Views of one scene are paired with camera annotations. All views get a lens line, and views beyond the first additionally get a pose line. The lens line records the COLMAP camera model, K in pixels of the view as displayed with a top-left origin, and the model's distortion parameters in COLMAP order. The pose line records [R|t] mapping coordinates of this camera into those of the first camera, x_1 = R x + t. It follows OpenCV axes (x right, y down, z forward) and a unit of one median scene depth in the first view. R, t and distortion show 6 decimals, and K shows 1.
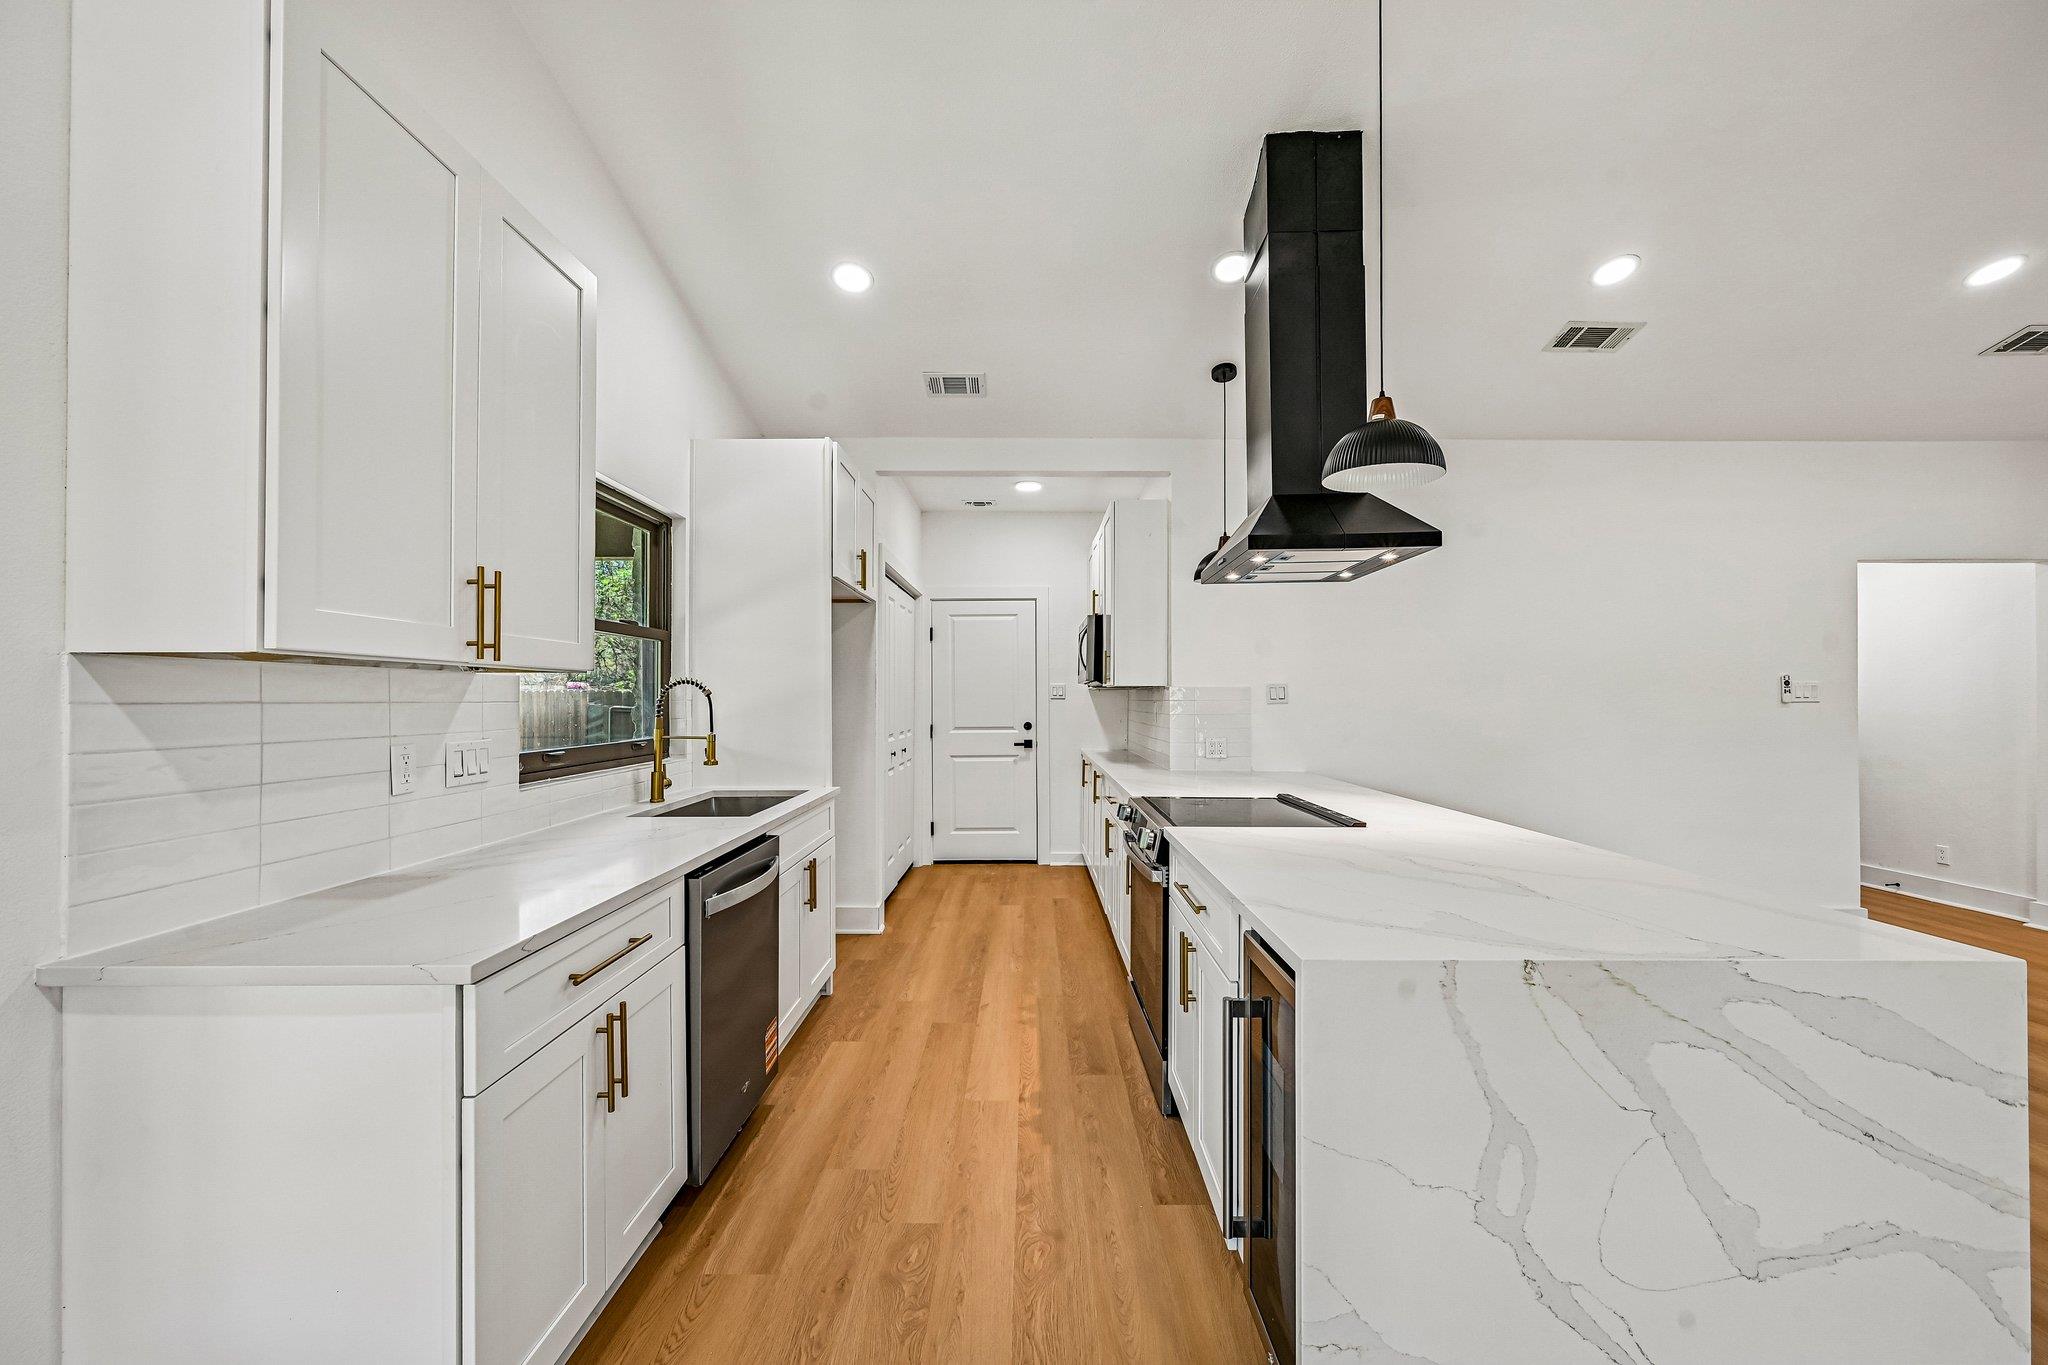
lens RADIAL K [[811.4, 0, 1024.9], [0, 811.4, 701.5], [0, 0, 1]] dist [-0.000482, 0.000722]
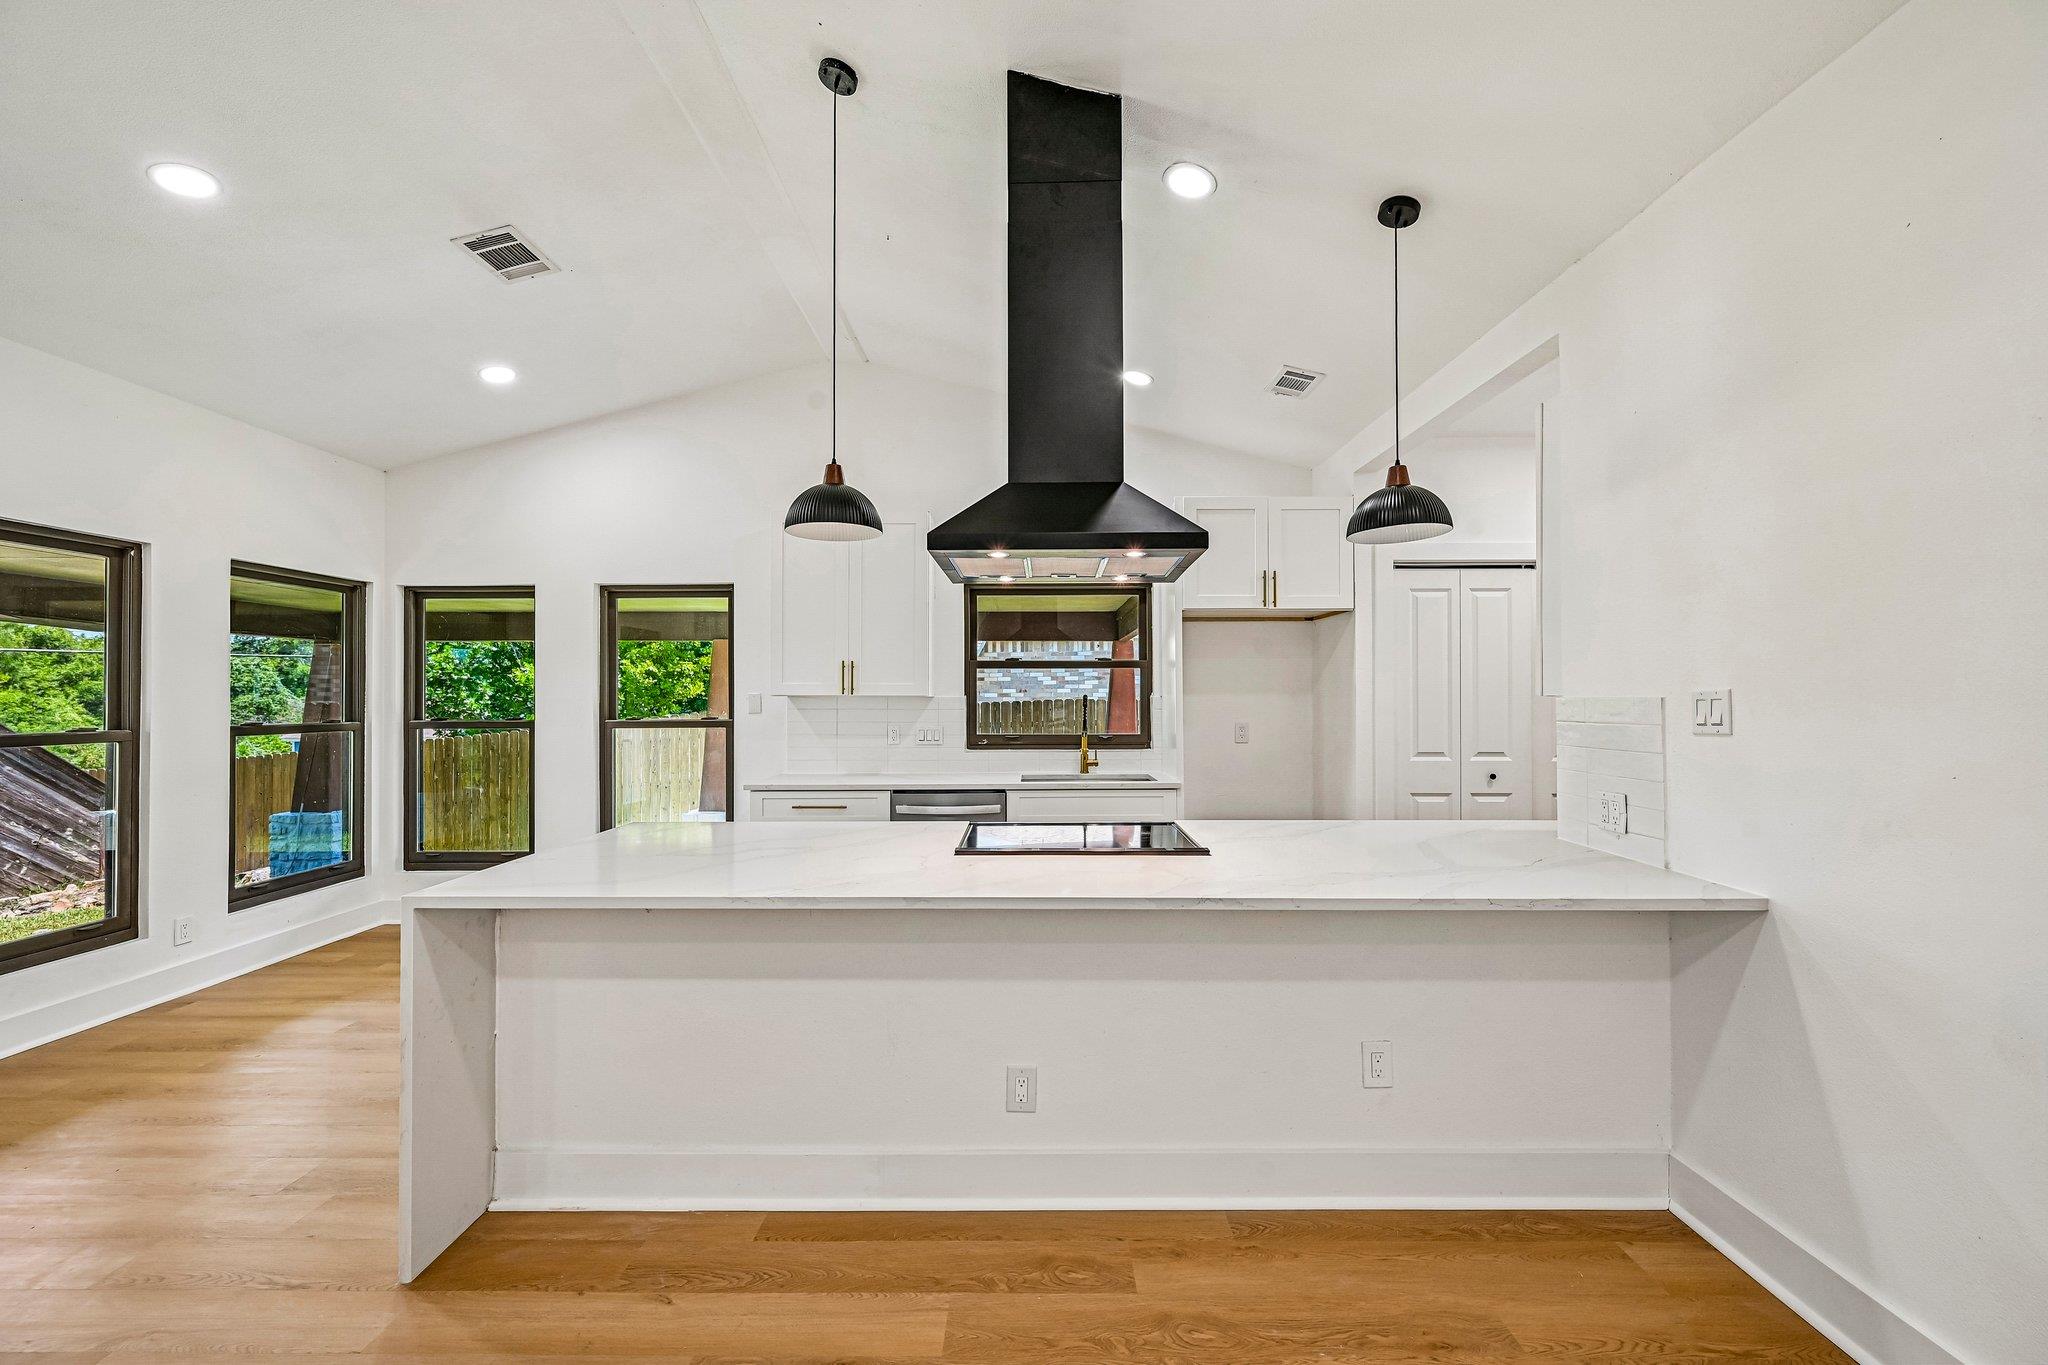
lens RADIAL K [[811.4, 0, 1026.7], [0, 811.4, 689.6], [0, 0, 1]] dist [-0.000482, 0.000722]
pose [[-0.015865, -0.010360, -0.999820, 0.982491], [-0.000217, 0.999946, -0.010358, -0.018938], [0.999874, 0.000053, -0.015866, 0.786510]]
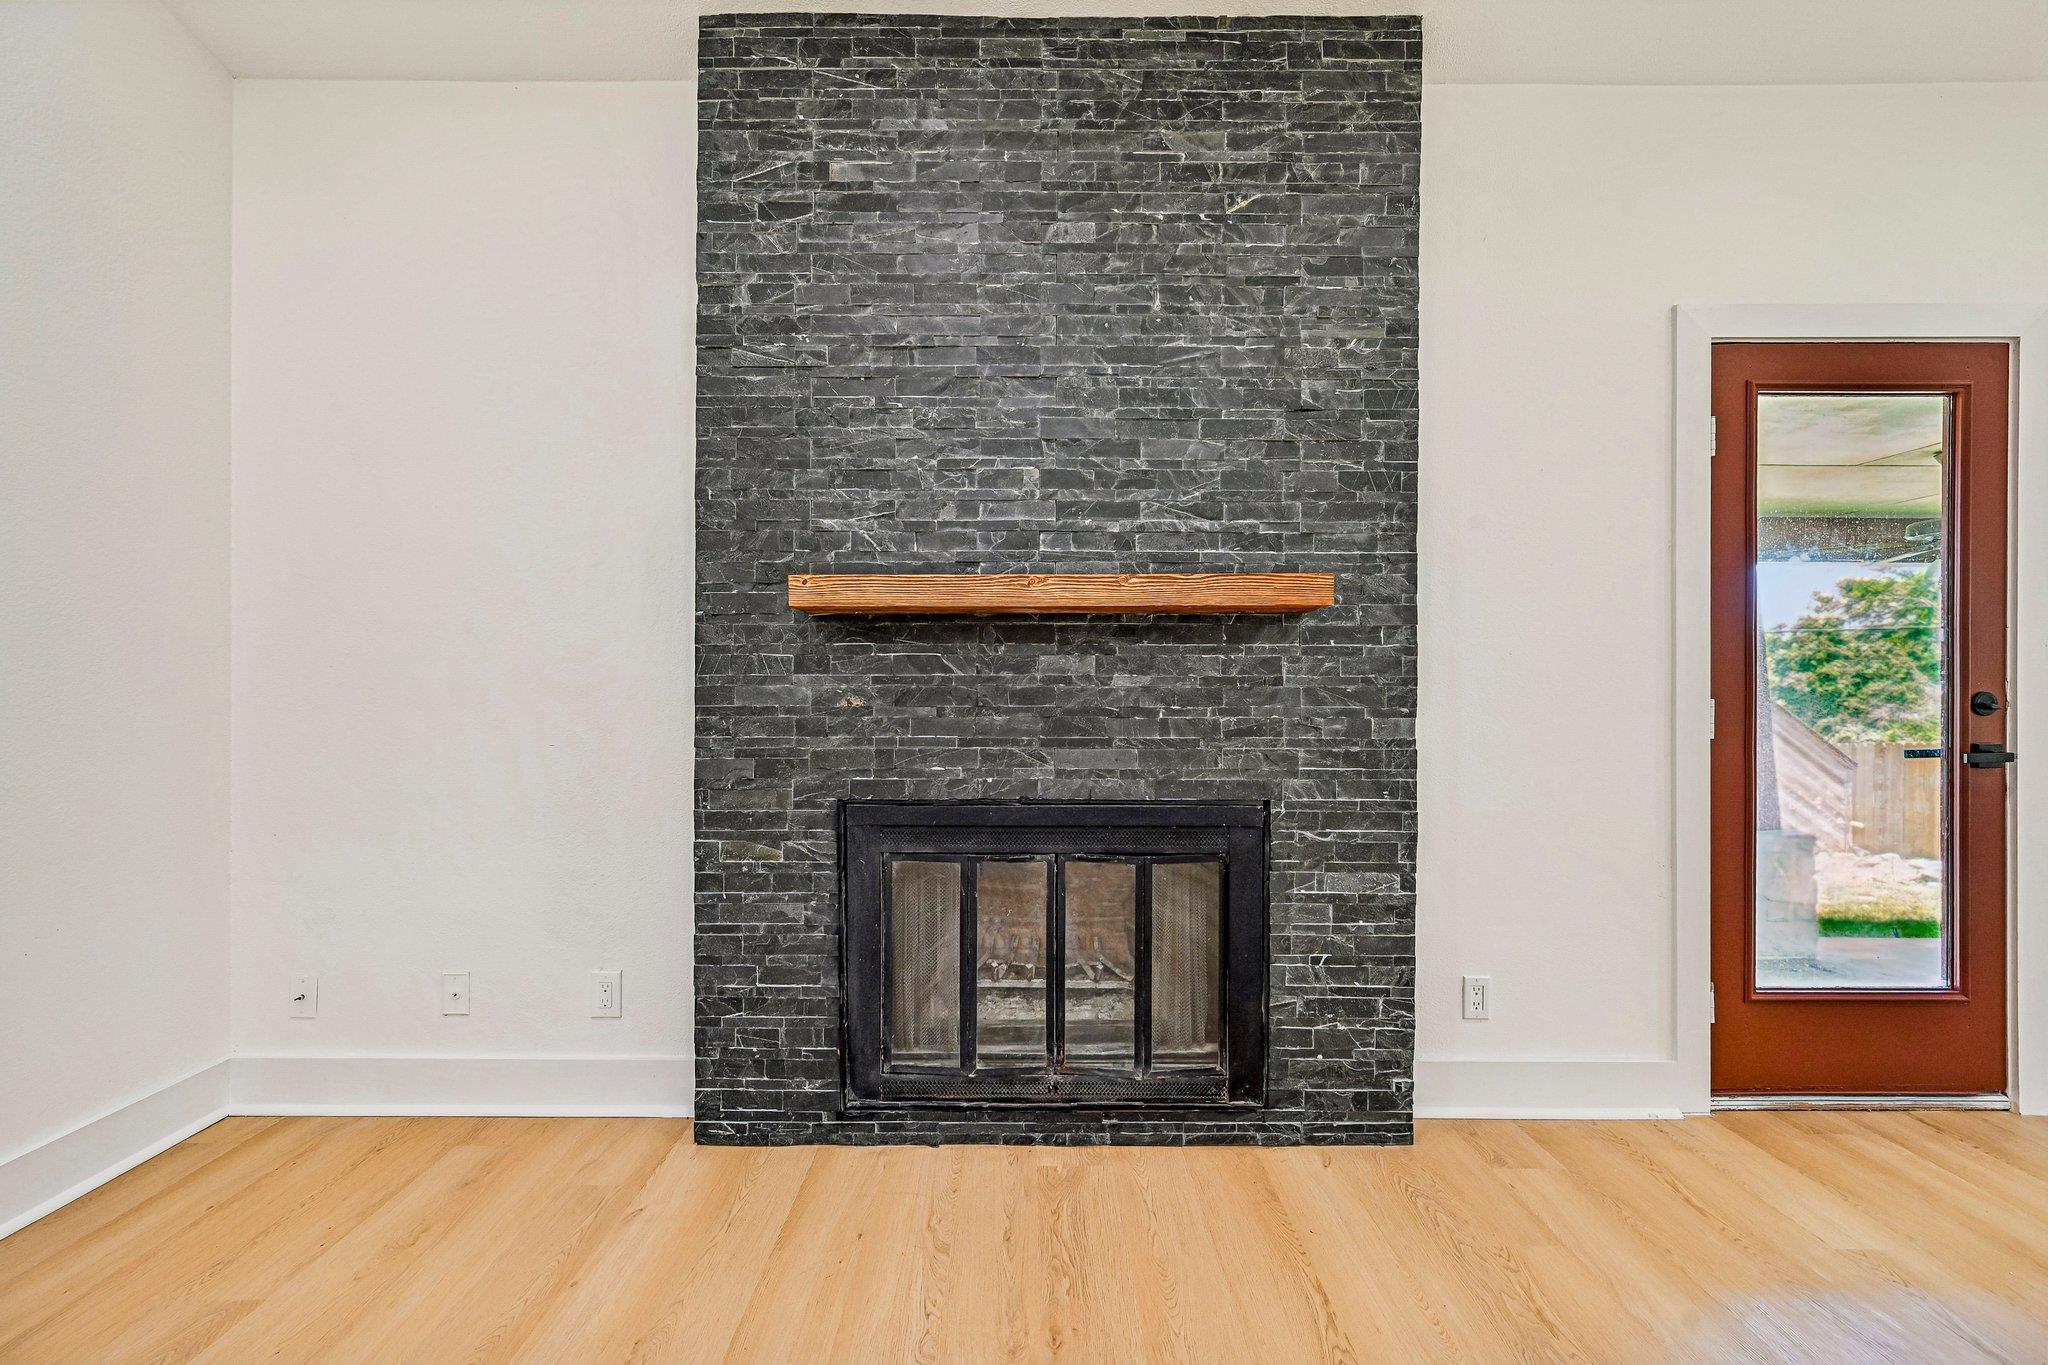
lens RADIAL K [[811.4, 0, 1022.9], [0, 811.4, 666.1], [0, 0, 1]] dist [-0.000482, 0.000722]
pose [[-0.999974, -0.002771, 0.006650, 1.061610], [-0.002929, 0.999711, -0.023872, 0.049462], [-0.006582, -0.023891, -0.999693, 0.269625]]
